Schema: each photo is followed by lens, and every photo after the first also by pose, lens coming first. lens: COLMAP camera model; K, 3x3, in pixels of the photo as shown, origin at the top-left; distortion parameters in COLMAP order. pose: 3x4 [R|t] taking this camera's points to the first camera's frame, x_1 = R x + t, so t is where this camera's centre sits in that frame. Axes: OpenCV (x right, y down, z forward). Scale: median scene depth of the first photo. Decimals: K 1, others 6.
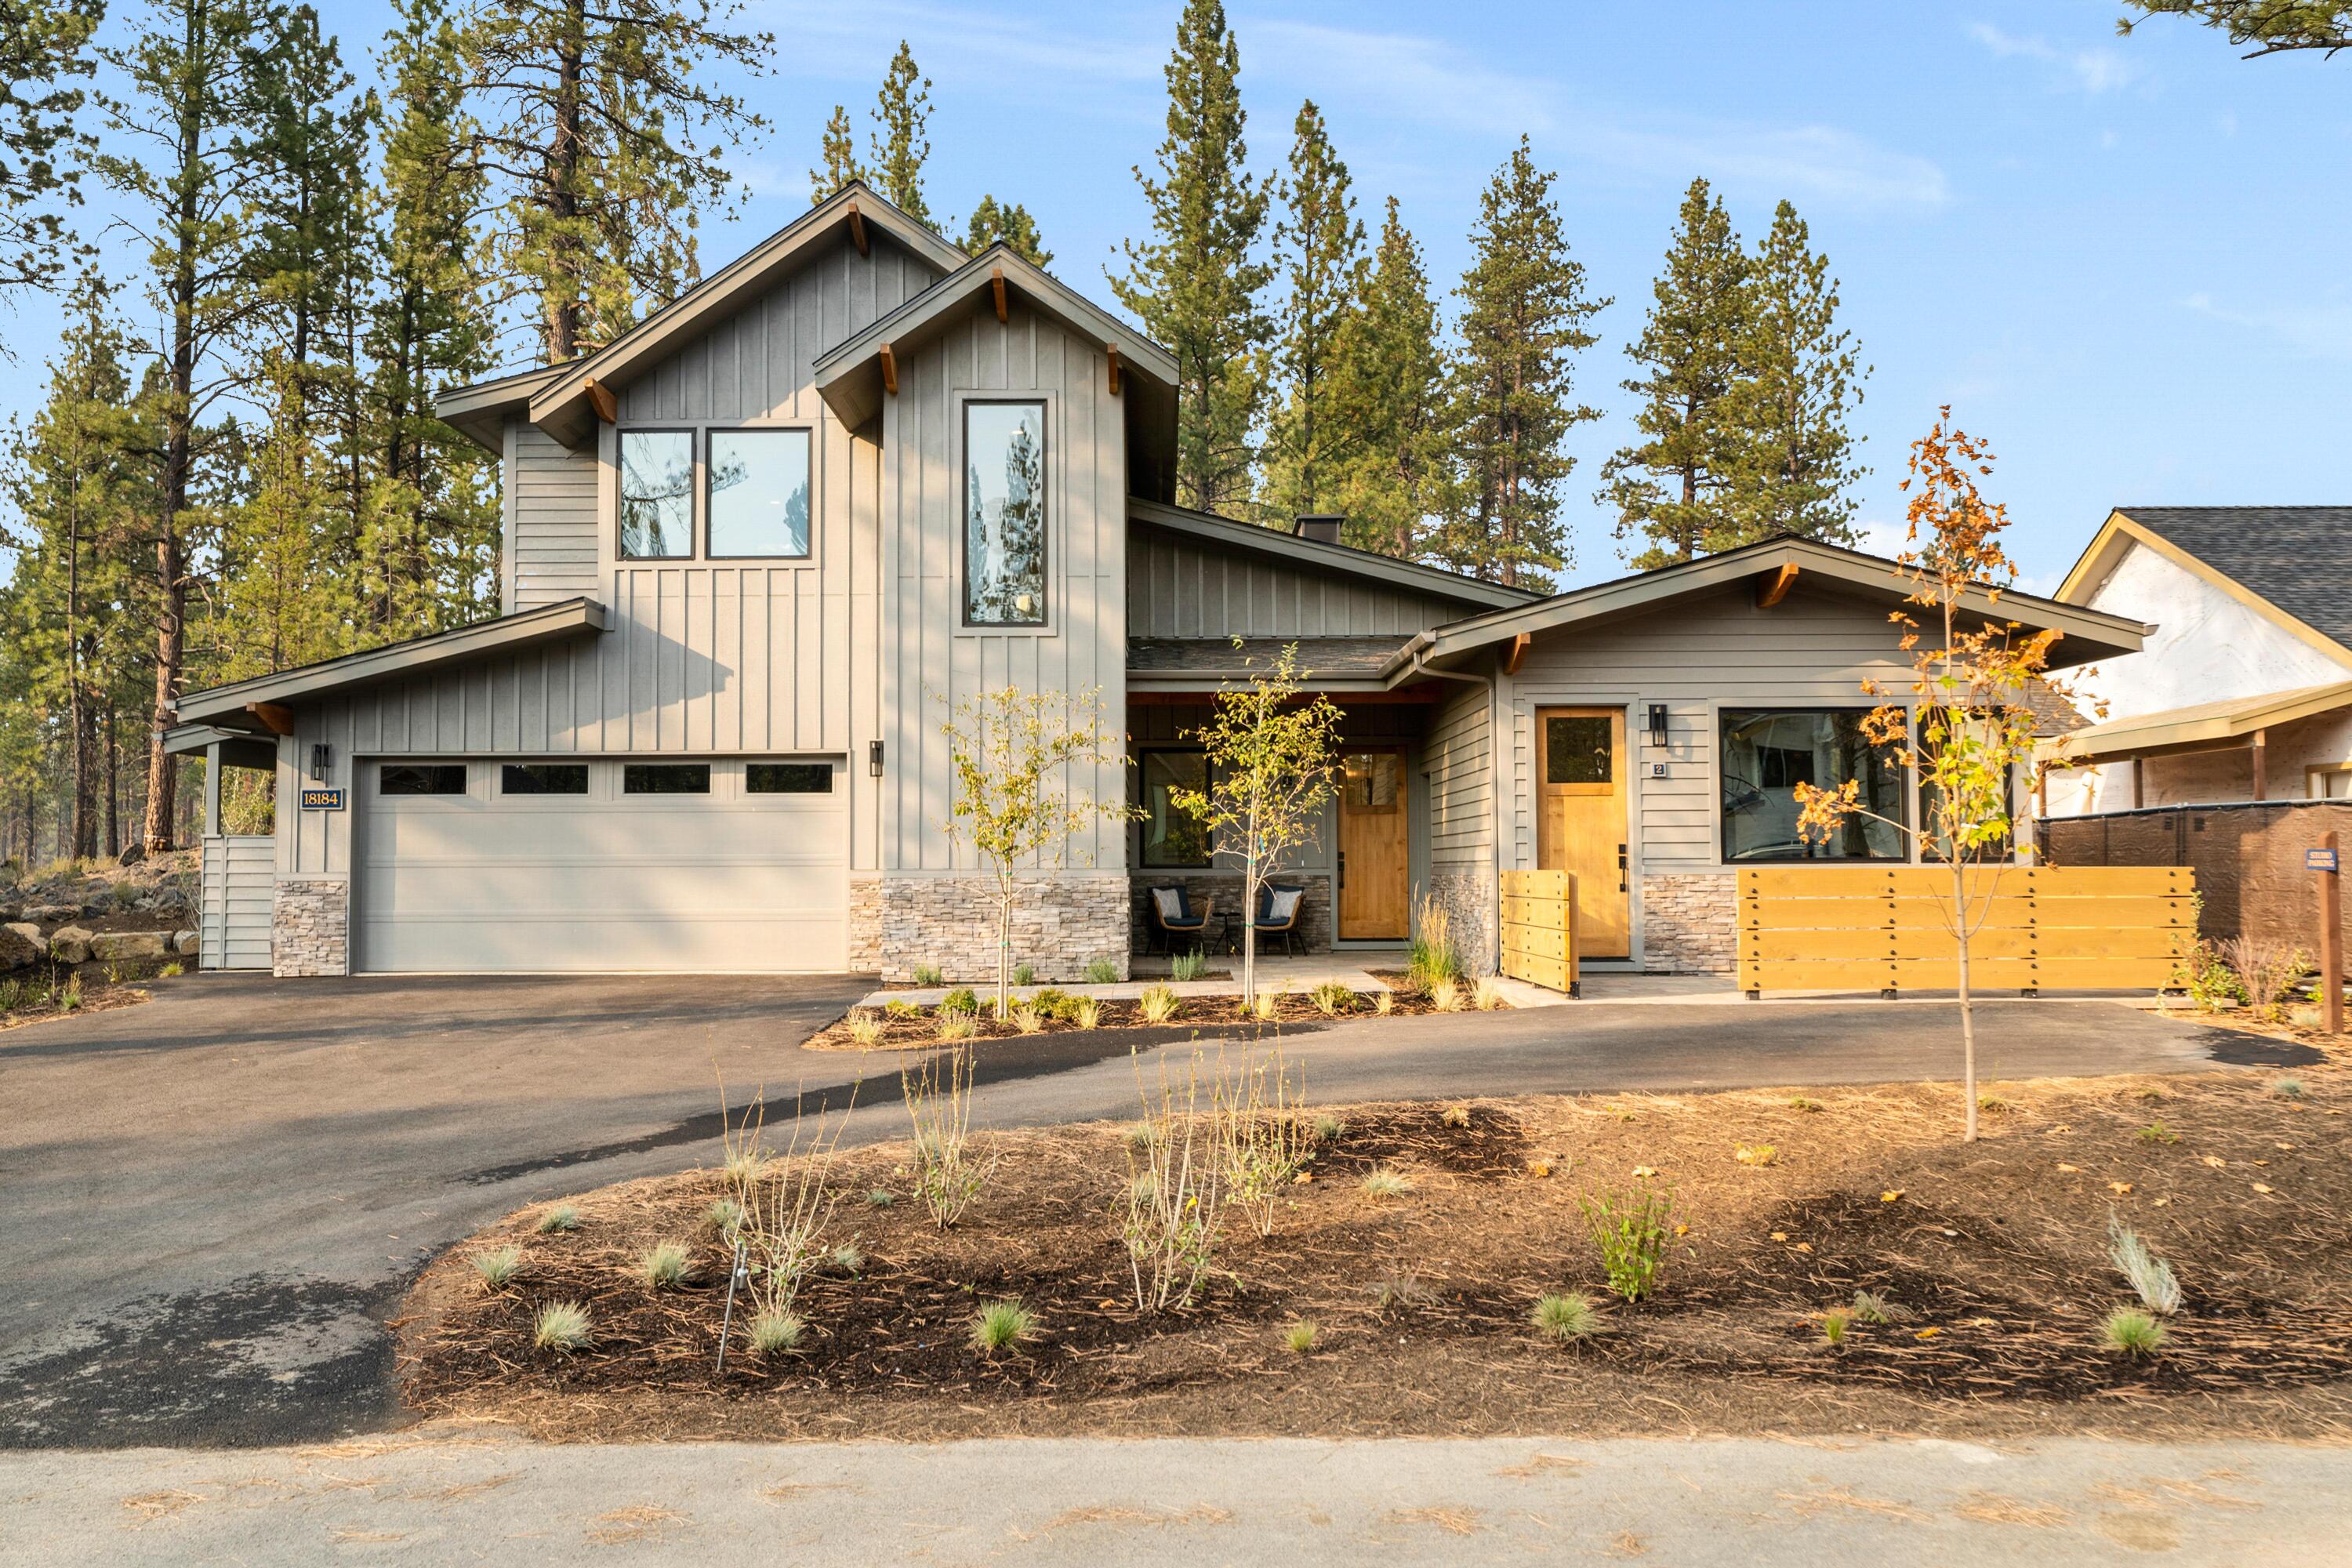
lens RADIAL K [[1864.3, 0, 1176.0], [0, 1864.3, 784.0], [0, 0, 1]] dist [0.003149, 0.003181]
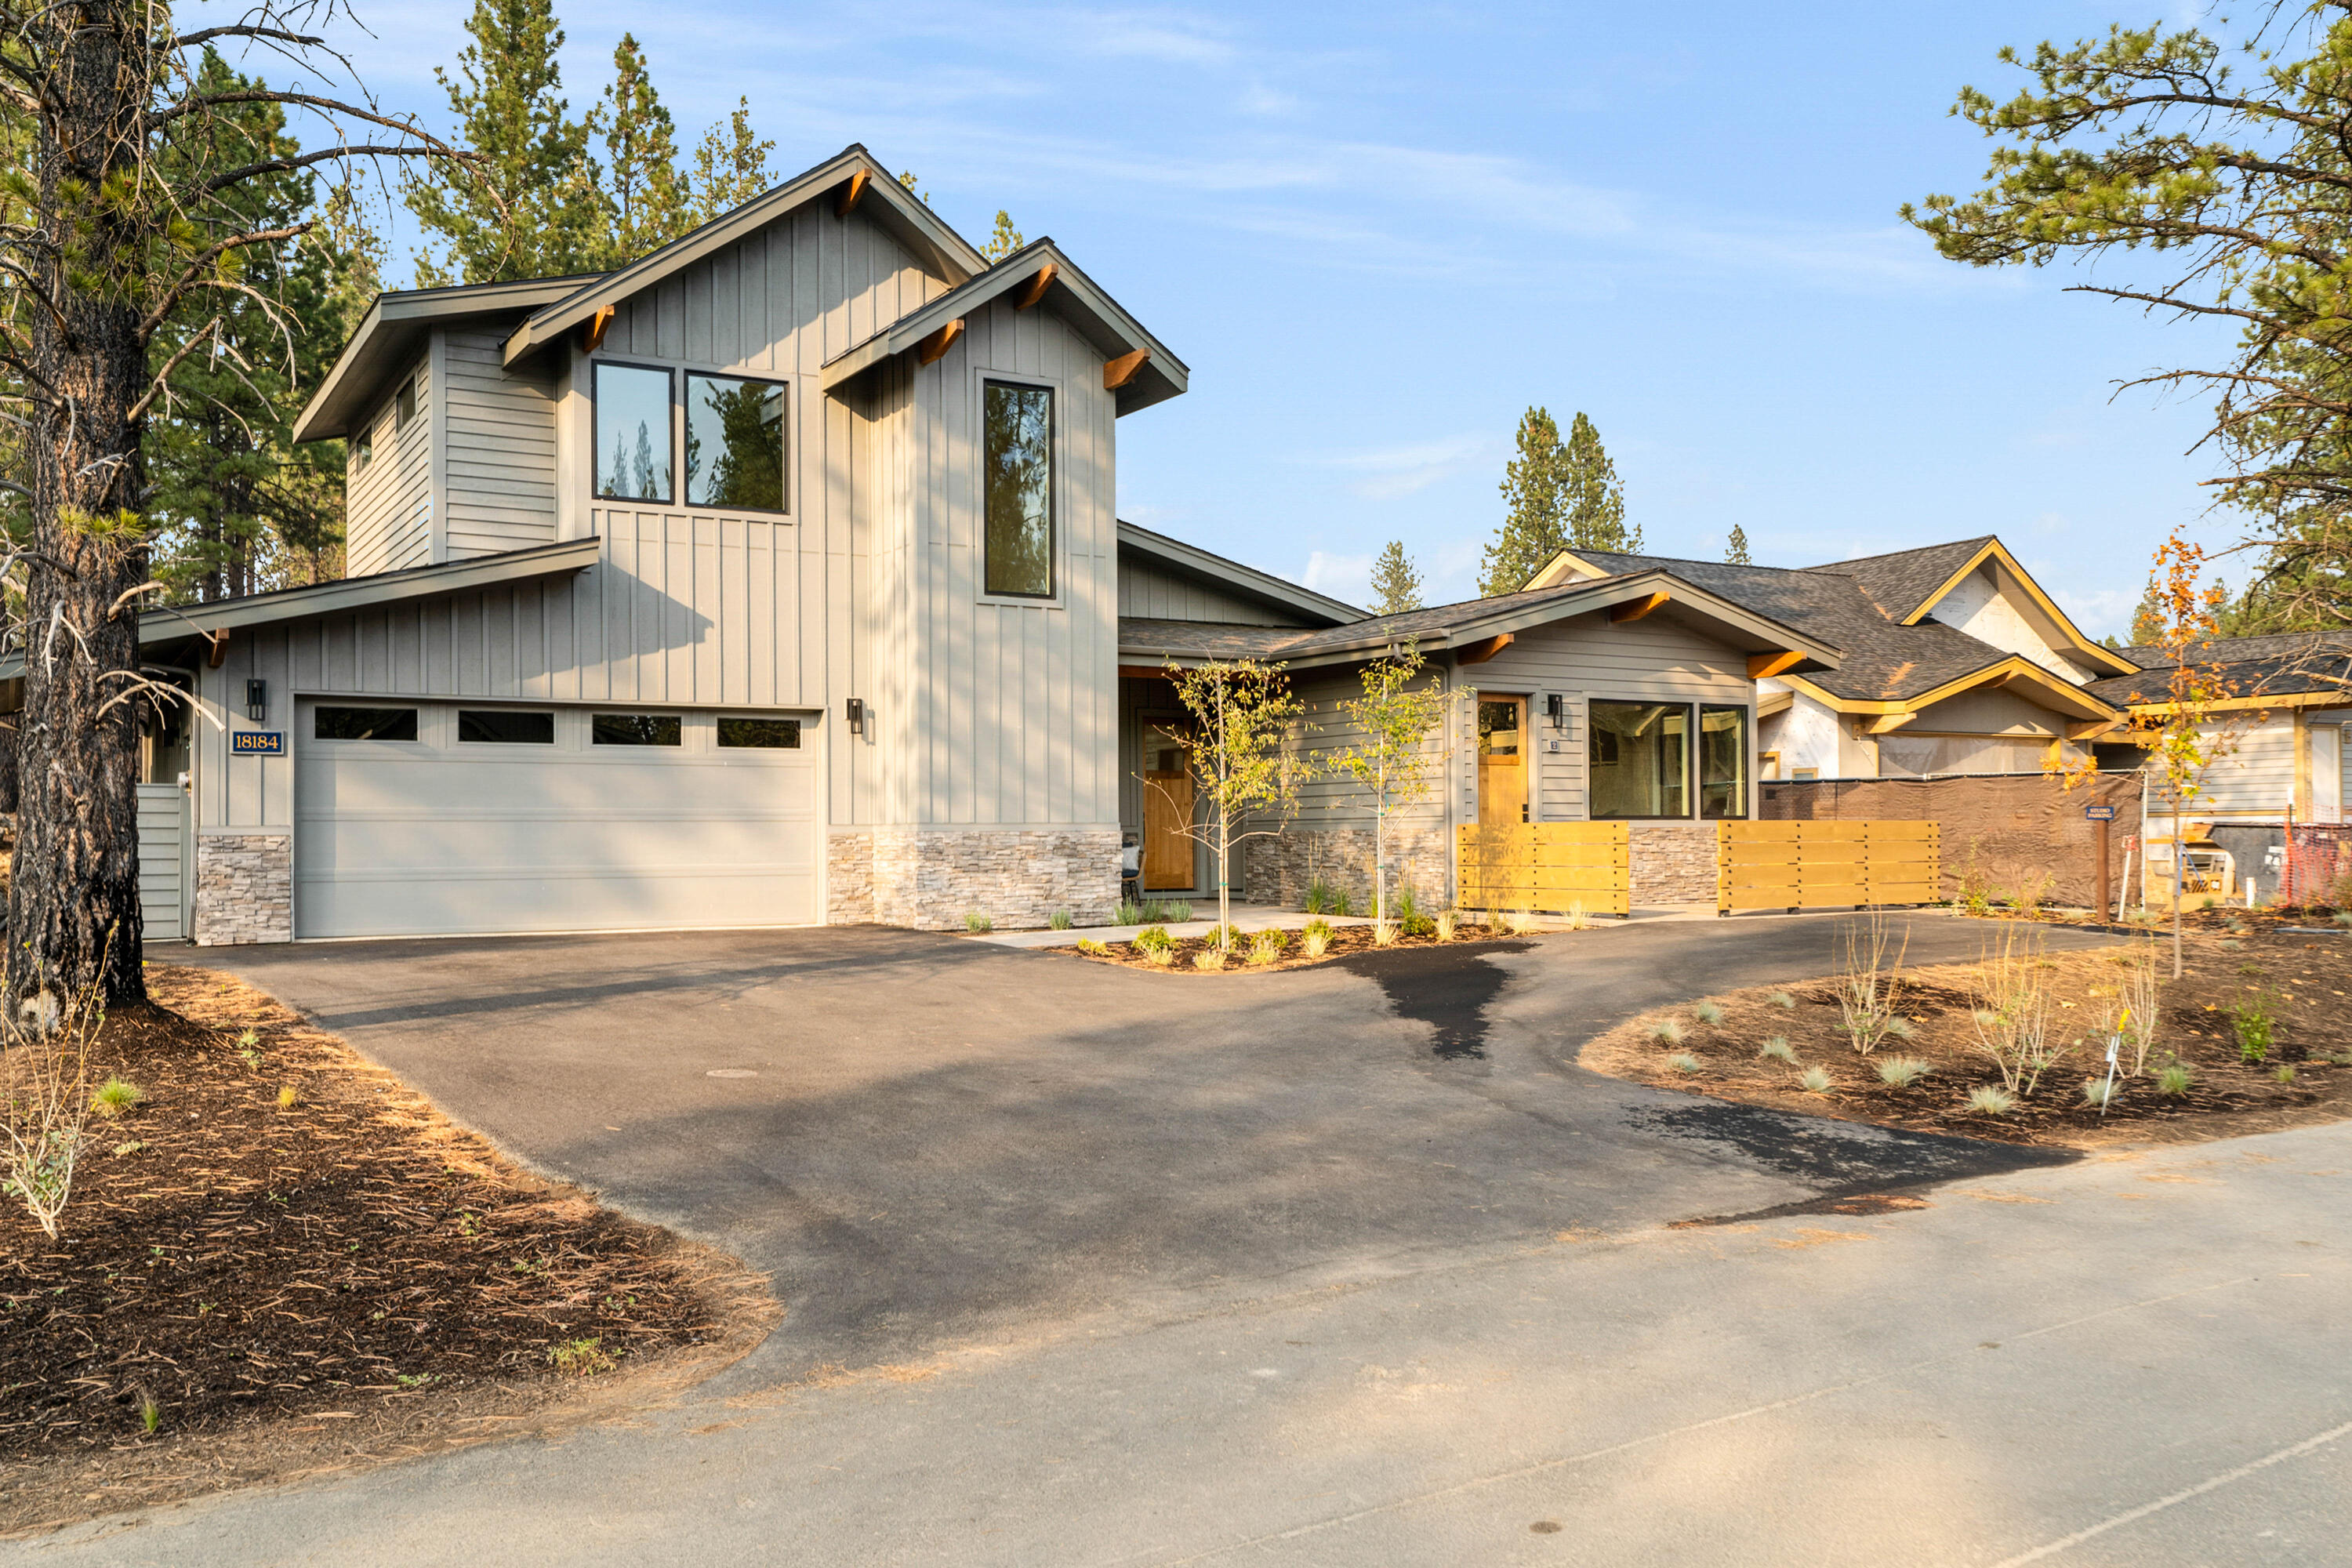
lens RADIAL K [[1911.7, 0, 1176.0], [0, 1911.7, 816.7], [0, 0, 1]] dist [-0.002042, 0.007436]
pose [[0.858567, 0.005002, 0.512677, -0.546564], [-0.020592, 0.999482, 0.024734, 0.011900], [-0.512287, -0.031793, 0.858225, 0.007227]]
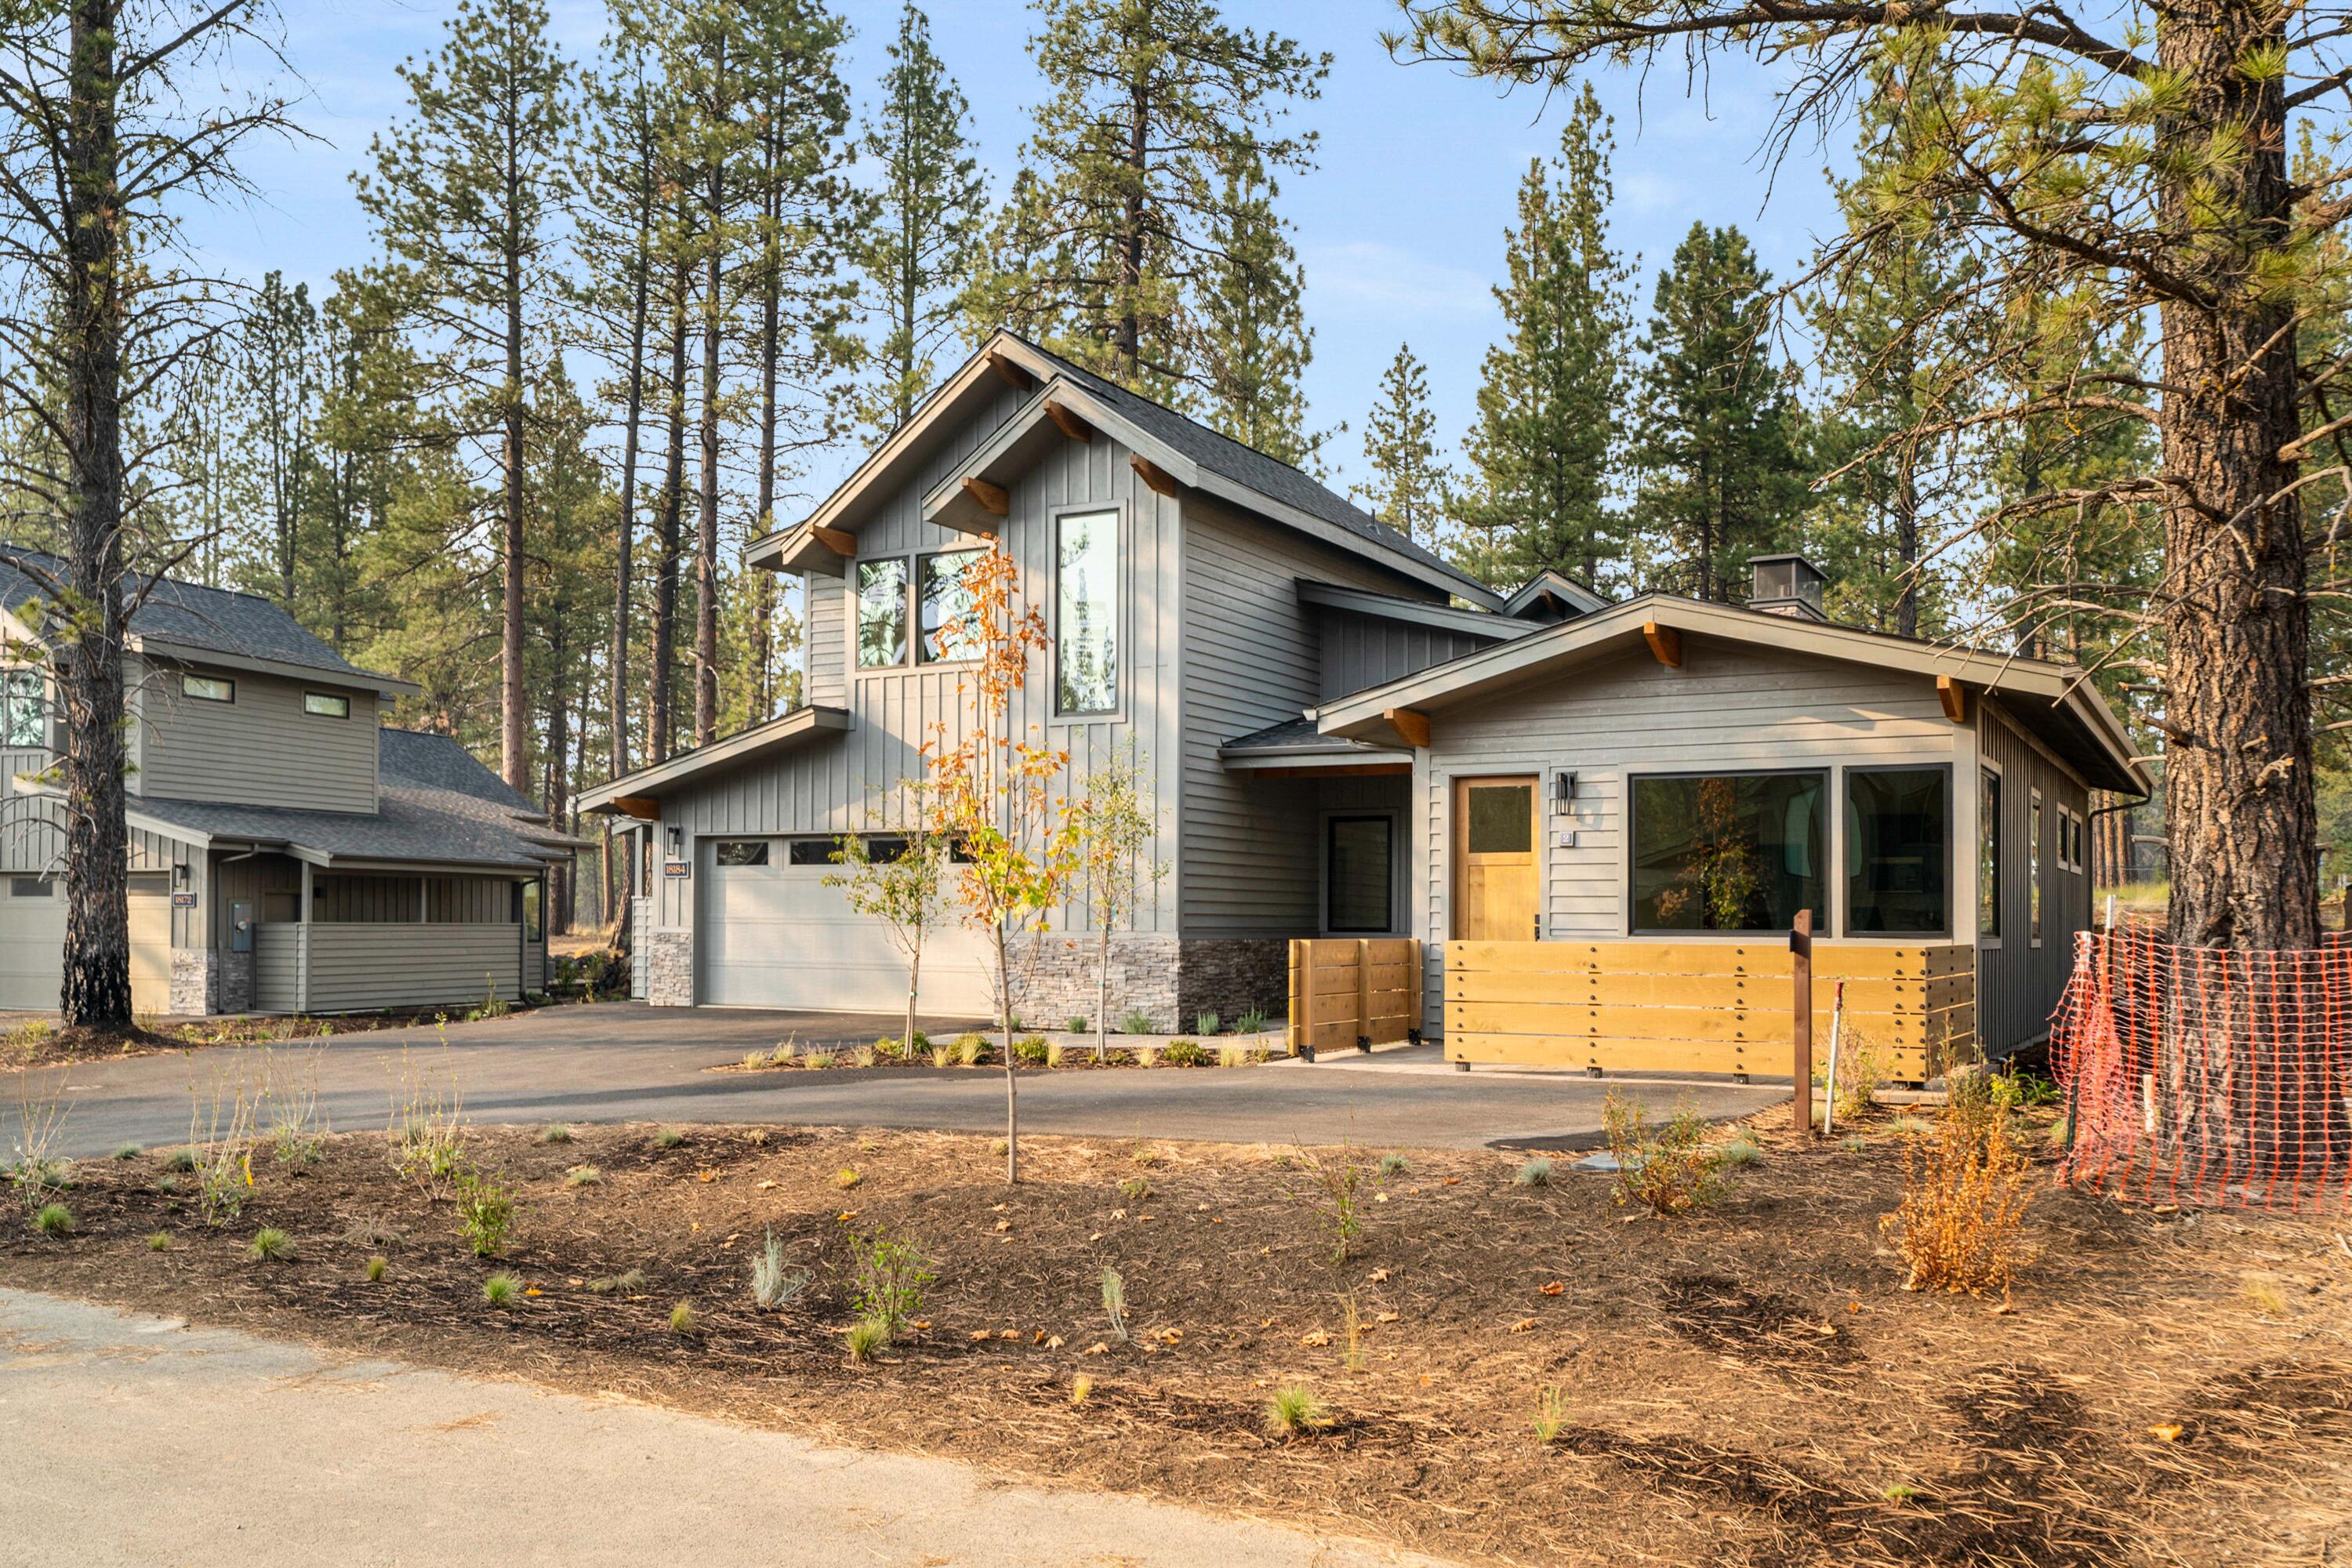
lens RADIAL K [[1921.4, 0, 1176.3], [0, 1921.4, 908.5], [0, 0, 1]] dist [-0.006420, -0.001492]
pose [[0.866795, 0.007891, -0.498603, 0.504210], [0.011031, 0.999327, 0.034993, -0.007469], [0.498543, -0.035832, 0.866124, 0.020086]]
